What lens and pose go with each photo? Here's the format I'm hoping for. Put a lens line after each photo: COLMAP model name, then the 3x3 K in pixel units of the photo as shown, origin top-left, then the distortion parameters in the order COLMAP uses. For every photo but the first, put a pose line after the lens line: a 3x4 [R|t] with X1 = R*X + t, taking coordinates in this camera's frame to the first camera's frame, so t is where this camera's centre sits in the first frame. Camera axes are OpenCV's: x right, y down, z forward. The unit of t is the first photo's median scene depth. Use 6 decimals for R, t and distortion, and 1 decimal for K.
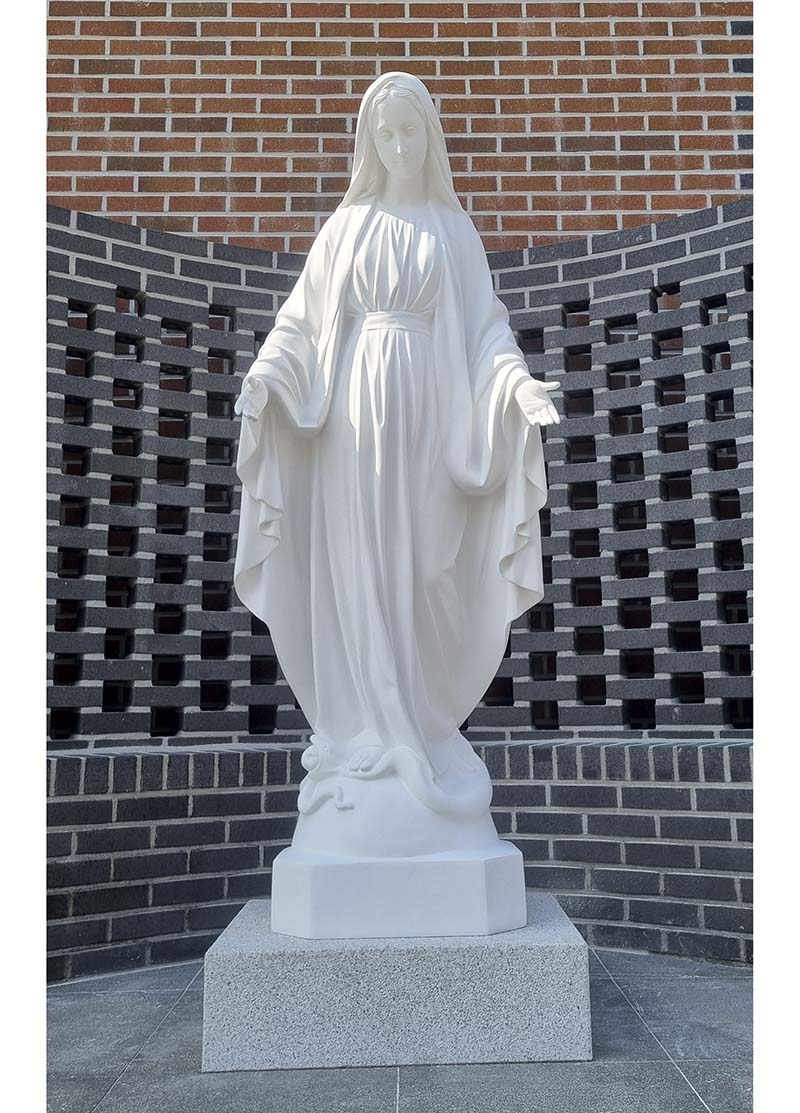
lens RADIAL K [[1167.0, 0, 401.6], [0, 1167.0, 555.9], [0, 0, 1]] dist [0.032173, 0.000000]
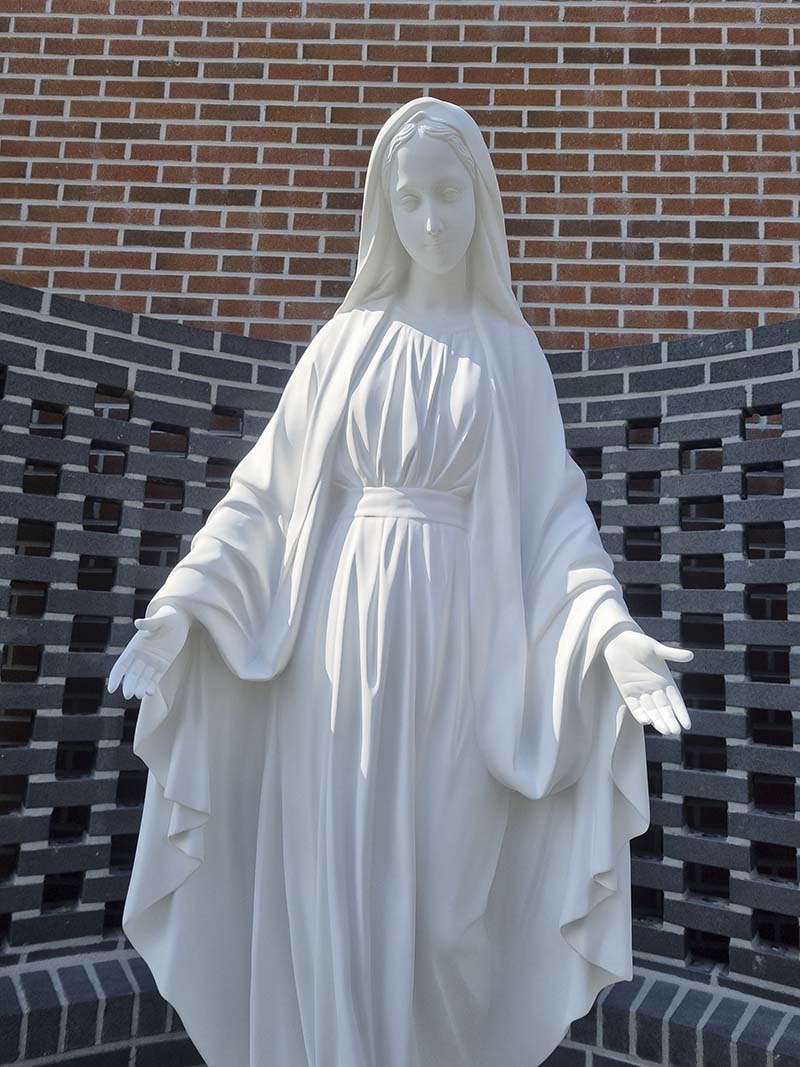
lens RADIAL K [[773.0, 0, 398.7], [0, 773.0, 532.6], [0, 0, 1]] dist [0.029974, -0.014580]
pose [[0.997097, 0.049072, -0.058225, 0.010805], [-0.047151, 0.998312, 0.033923, -0.156765], [0.059792, -0.031079, 0.997727, 0.463796]]
